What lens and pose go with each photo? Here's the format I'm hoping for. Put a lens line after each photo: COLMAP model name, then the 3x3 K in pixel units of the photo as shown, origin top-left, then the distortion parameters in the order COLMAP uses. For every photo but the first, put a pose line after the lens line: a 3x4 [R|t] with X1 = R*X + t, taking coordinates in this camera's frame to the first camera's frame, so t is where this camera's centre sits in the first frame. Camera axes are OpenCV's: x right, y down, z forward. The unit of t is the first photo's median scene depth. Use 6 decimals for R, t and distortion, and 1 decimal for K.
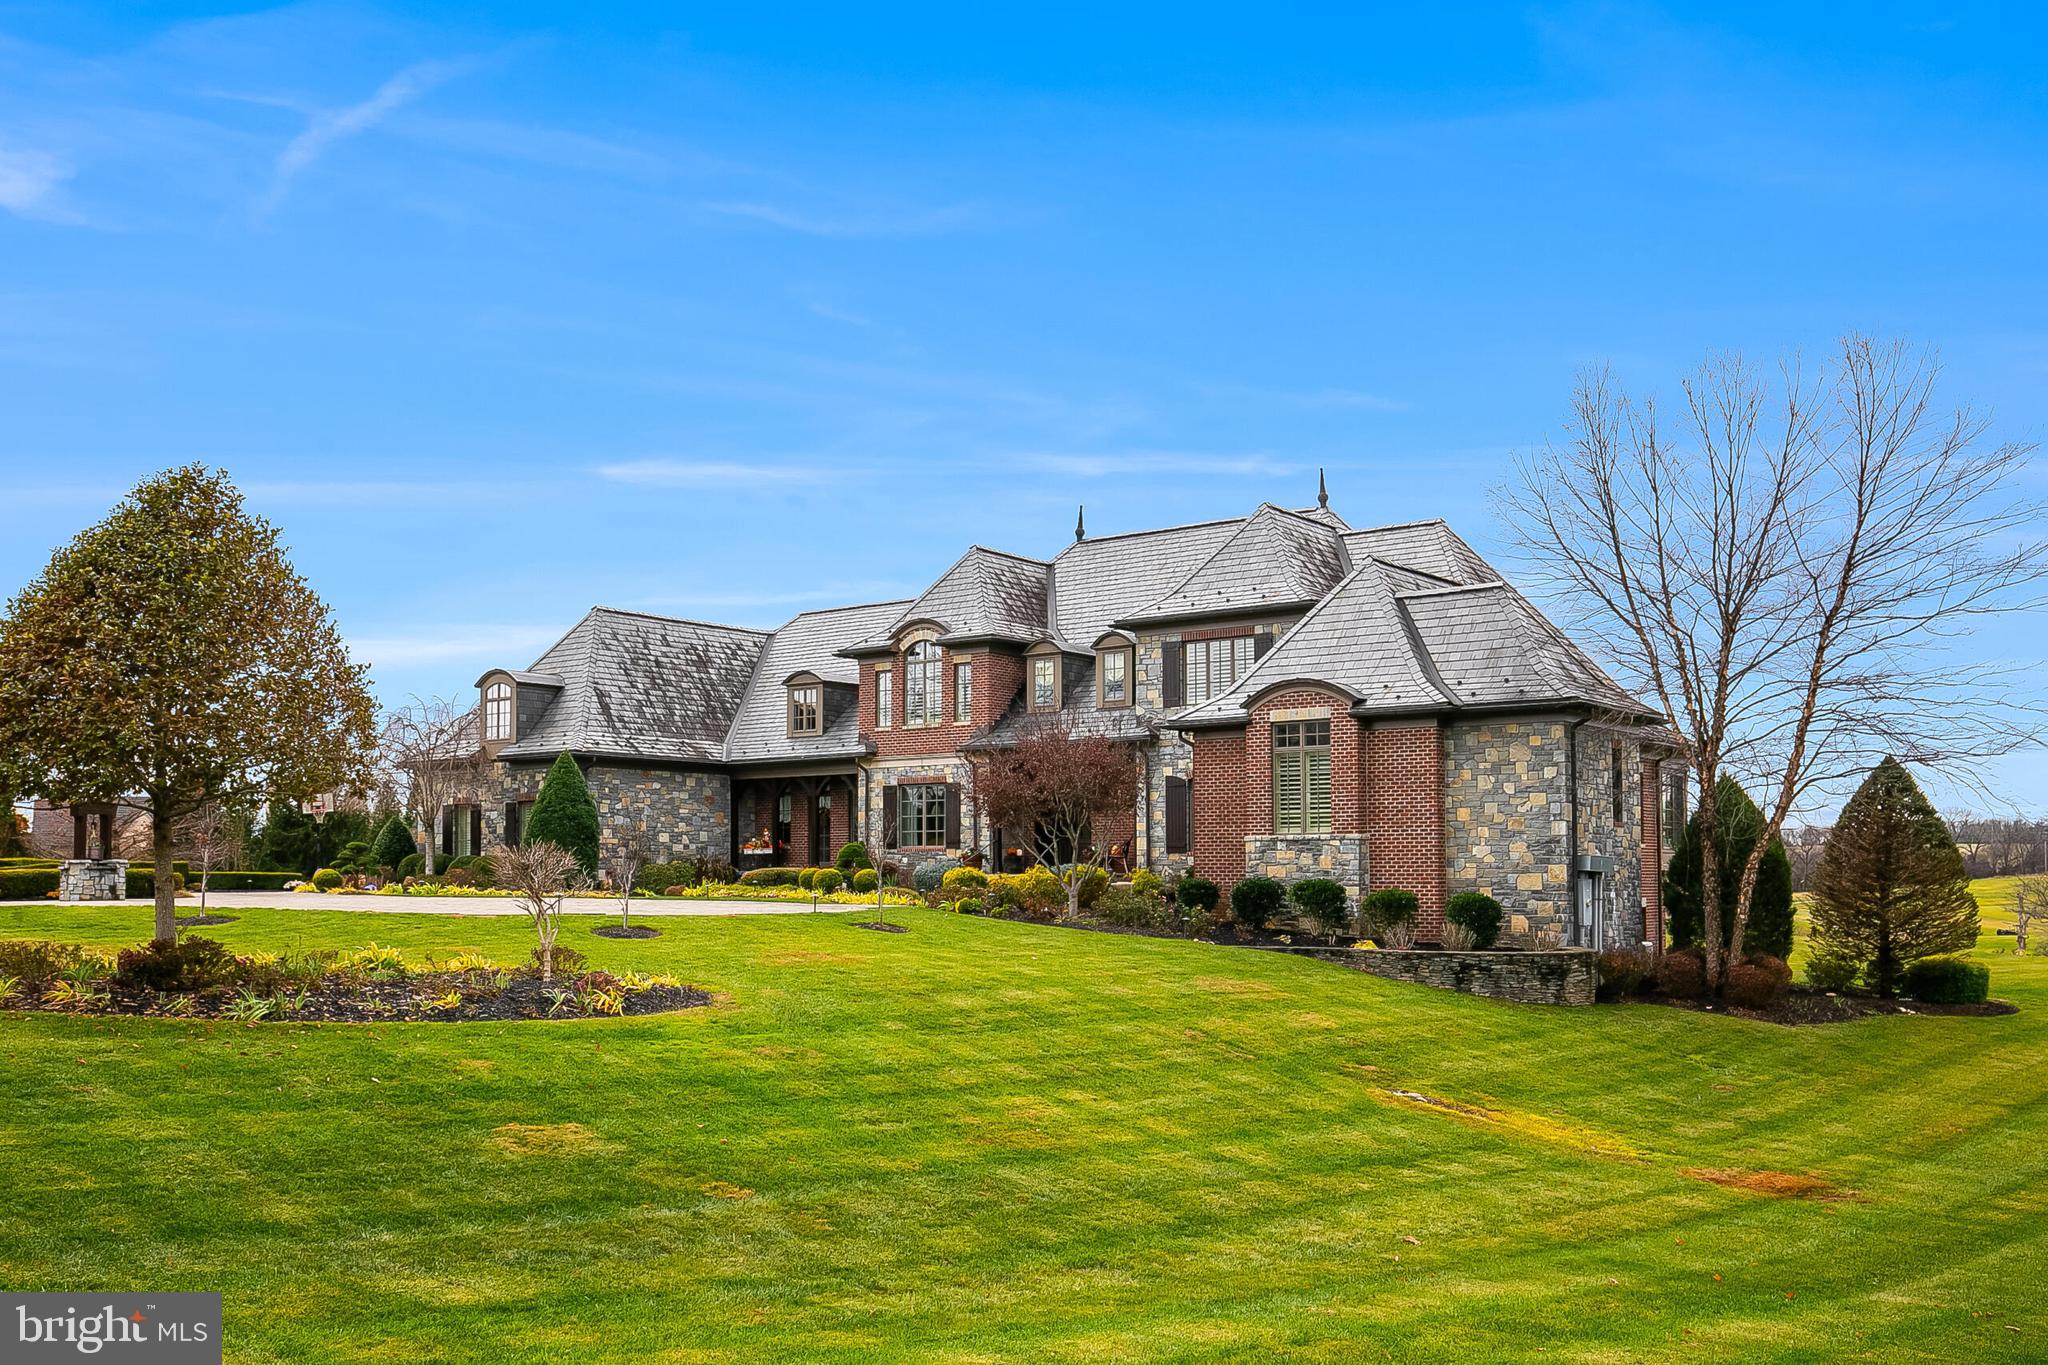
lens RADIAL K [[1822.8, 0, 1022.0], [0, 1822.8, 790.2], [0, 0, 1]] dist [0.103972, -0.000159]
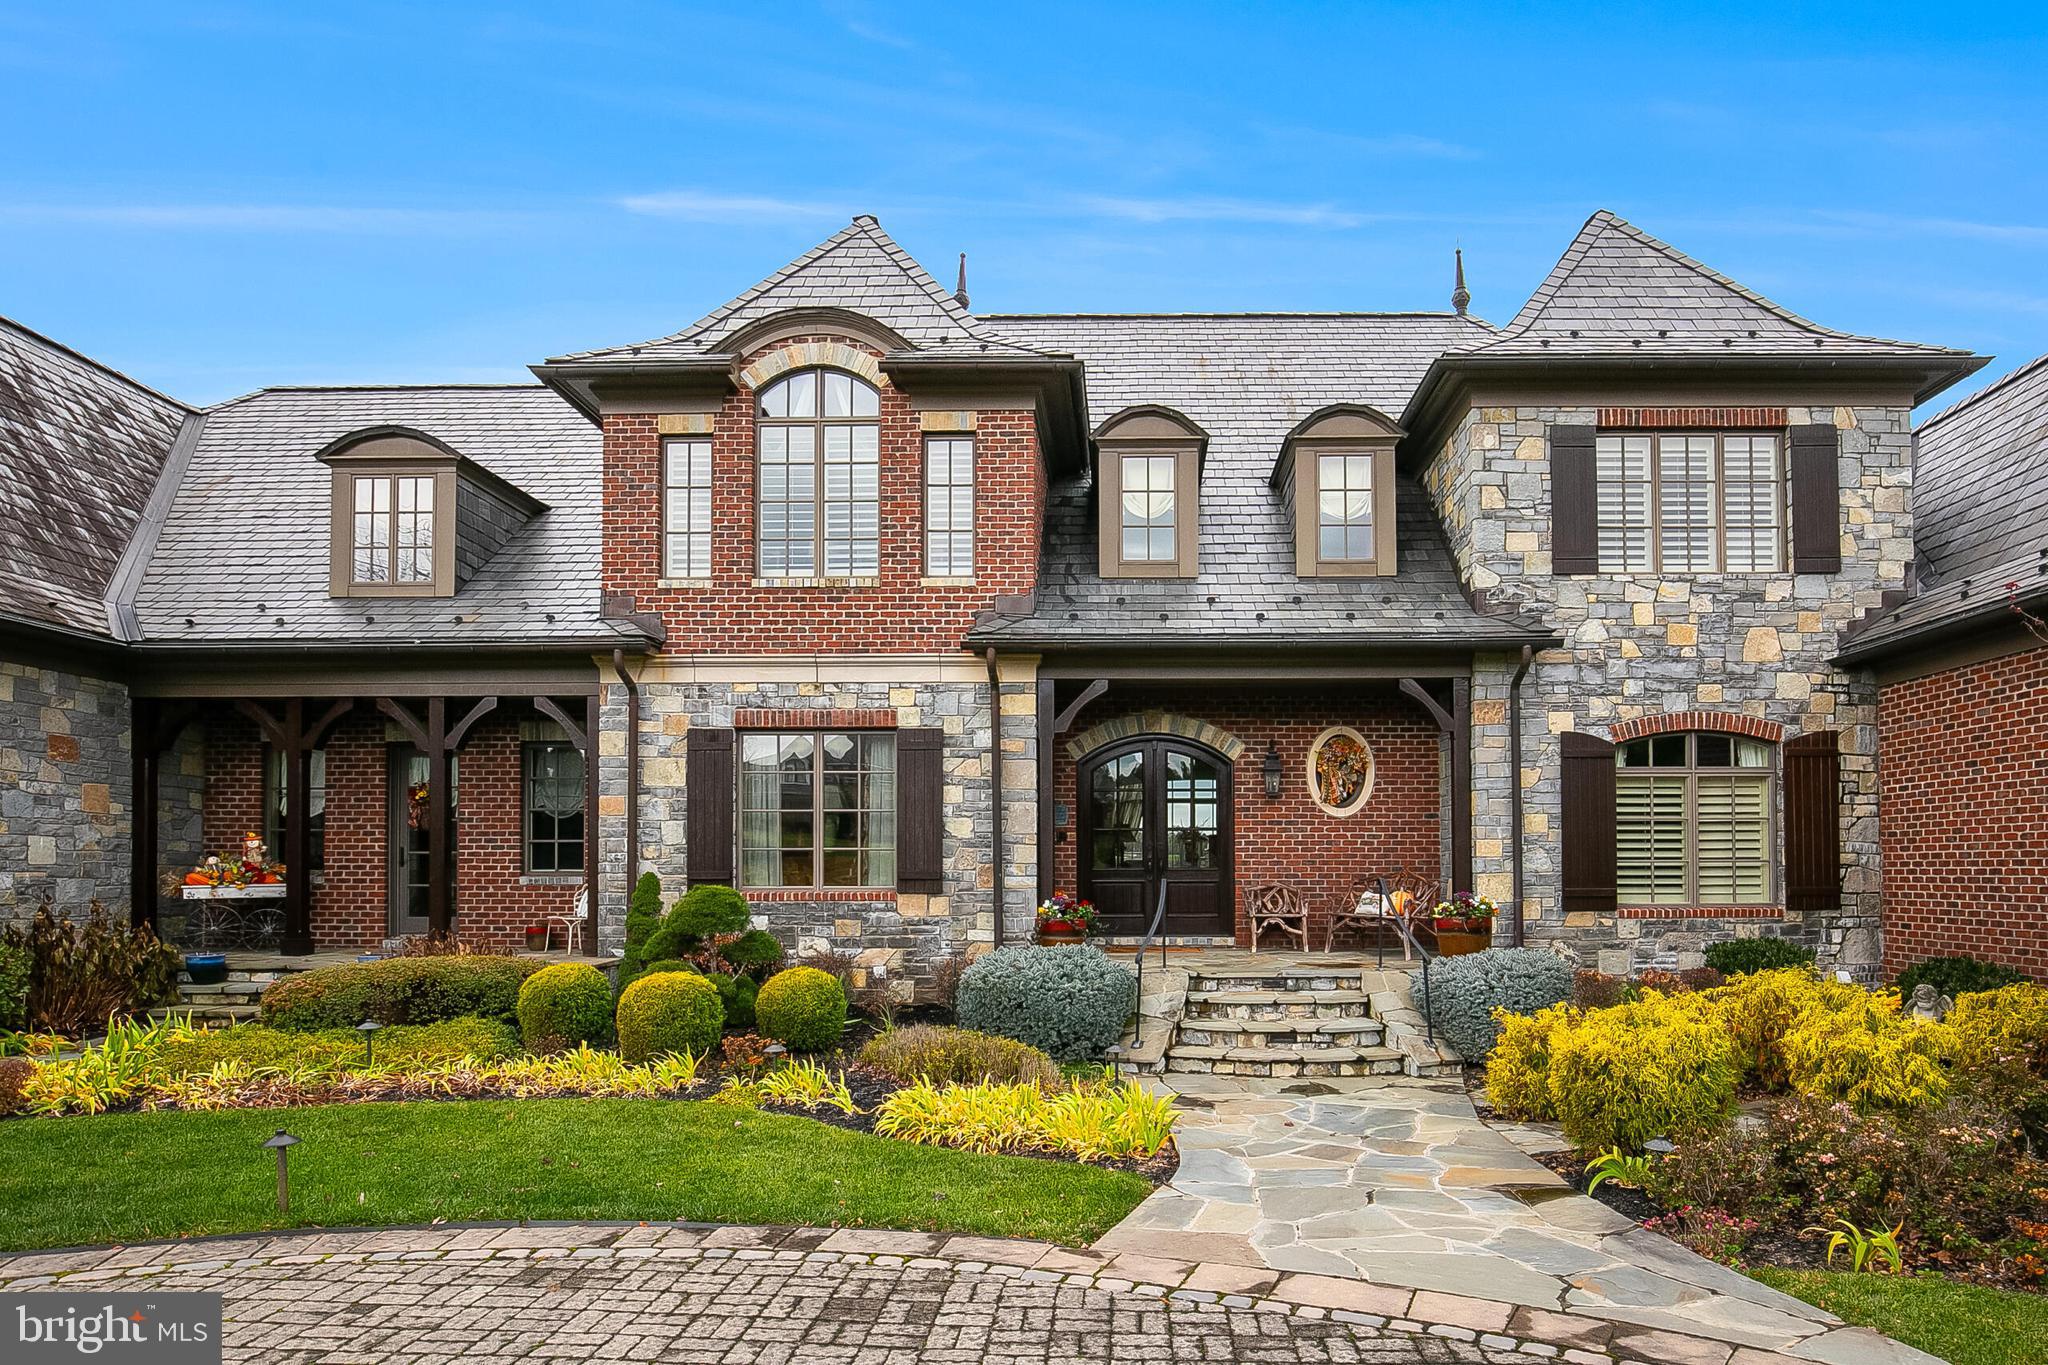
lens RADIAL K [[1163.0, 0, 1130.1], [0, 1163.0, 862.9], [0, 0, 1]] dist [-0.008150, -0.001952]
pose [[0.797028, 0.004301, 0.603927, -0.168875], [-0.029128, 0.999085, 0.031325, 0.017503], [-0.603239, -0.042558, 0.796424, 0.836497]]
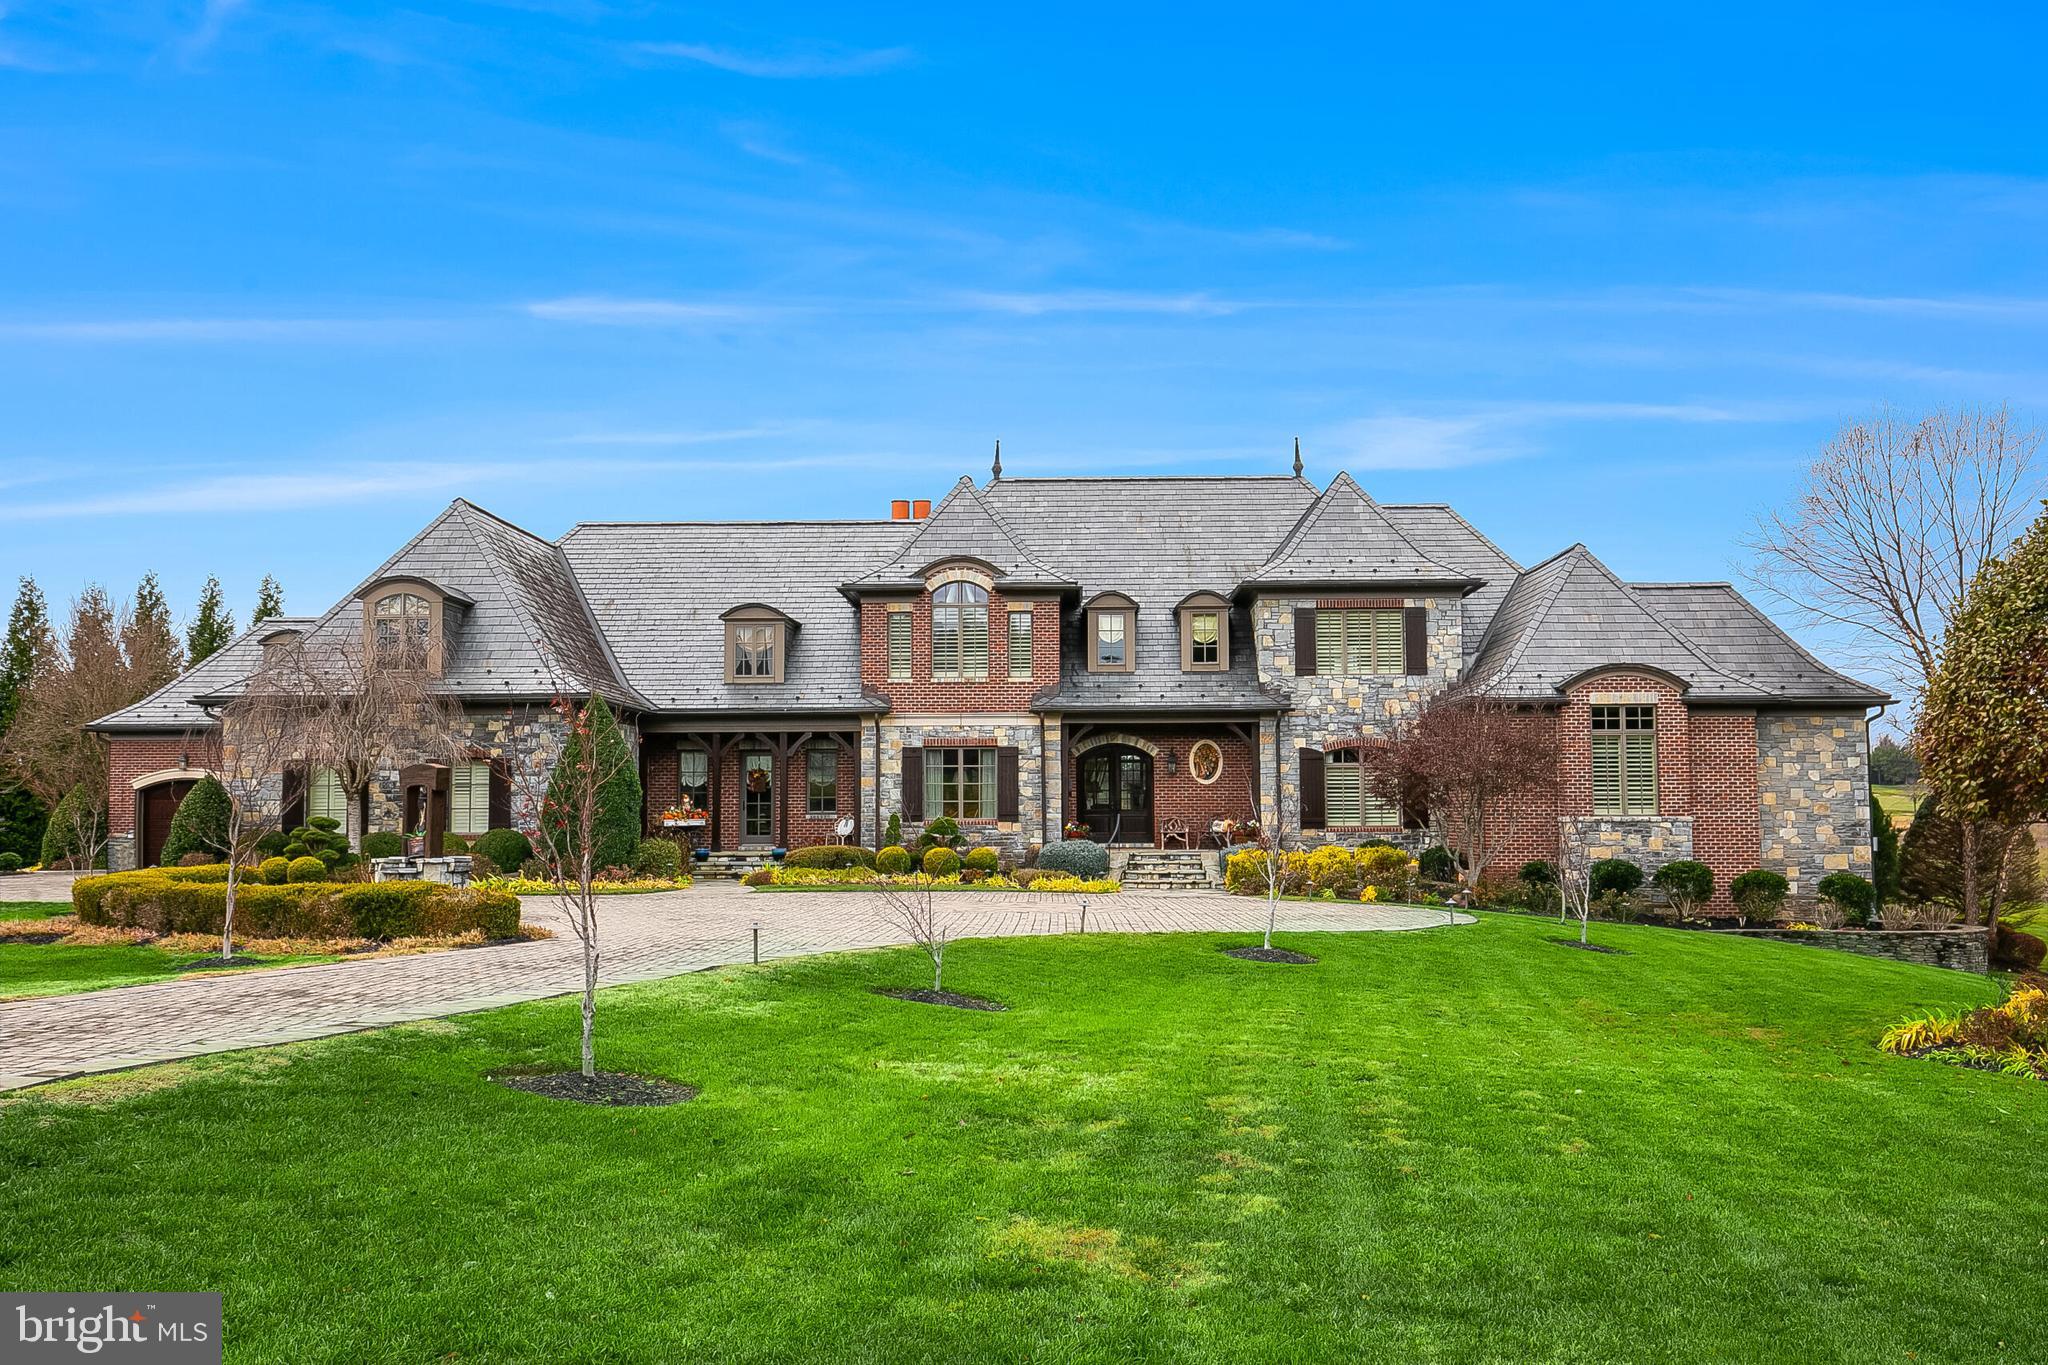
lens RADIAL K [[1870.0, 0, 1016.7], [0, 1870.0, 729.3], [0, 0, 1]] dist [0.063340, -0.005202]
pose [[0.813830, 0.024498, 0.580586, -0.609480], [-0.025552, 0.999653, -0.006363, -0.007336], [-0.580541, -0.009656, 0.814174, 0.285047]]
